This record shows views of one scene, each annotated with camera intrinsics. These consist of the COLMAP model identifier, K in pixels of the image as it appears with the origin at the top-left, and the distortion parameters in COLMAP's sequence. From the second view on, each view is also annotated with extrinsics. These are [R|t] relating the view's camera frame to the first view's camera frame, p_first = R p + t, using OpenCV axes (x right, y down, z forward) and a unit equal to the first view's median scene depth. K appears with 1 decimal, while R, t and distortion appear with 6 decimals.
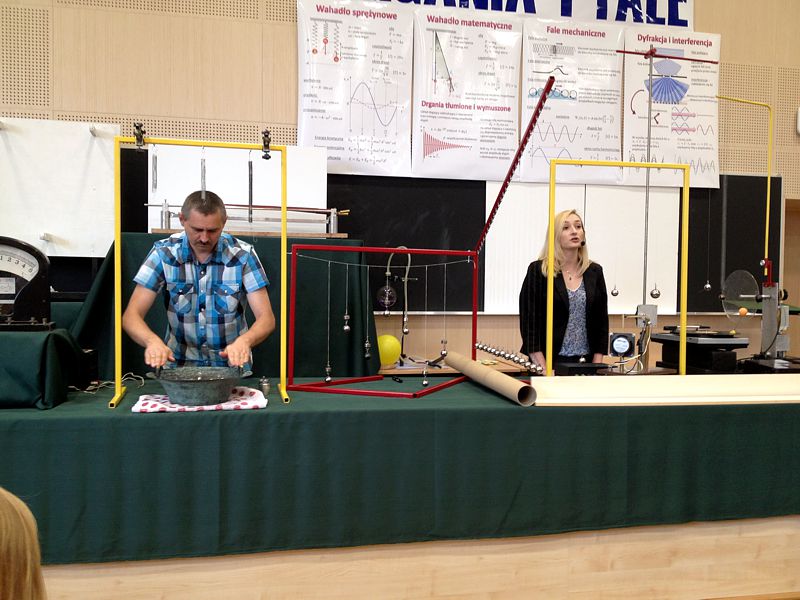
lens RADIAL K [[746.0, 0, 403.3], [0, 746.0, 299.4], [0, 0, 1]] dist [0.118601, -0.252661]
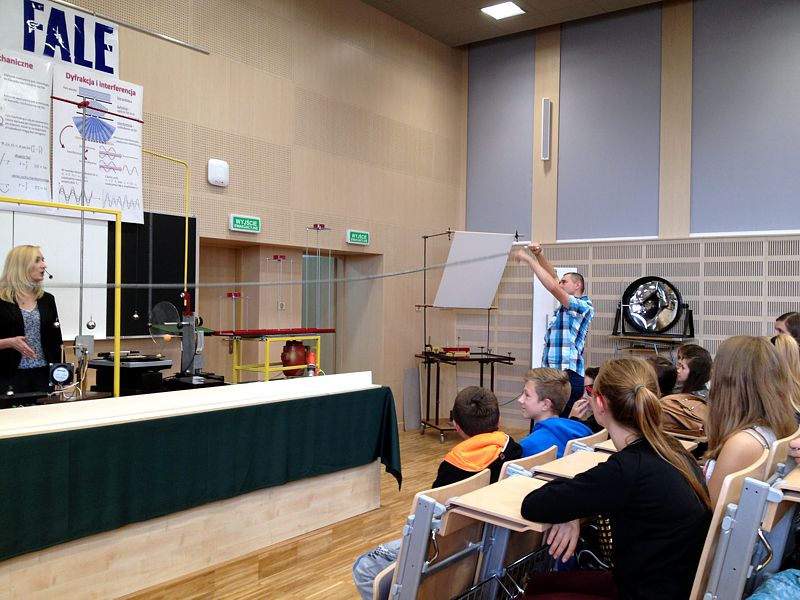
lens RADIAL K [[746.0, 0, 403.3], [0, 746.0, 299.4], [0, 0, 1]] dist [0.118601, -0.252661]
pose [[0.743377, -0.001361, 0.668871, -0.055211], [0.015698, 0.999758, -0.015413, -0.017765], [-0.668688, 0.021958, 0.743219, -0.105221]]
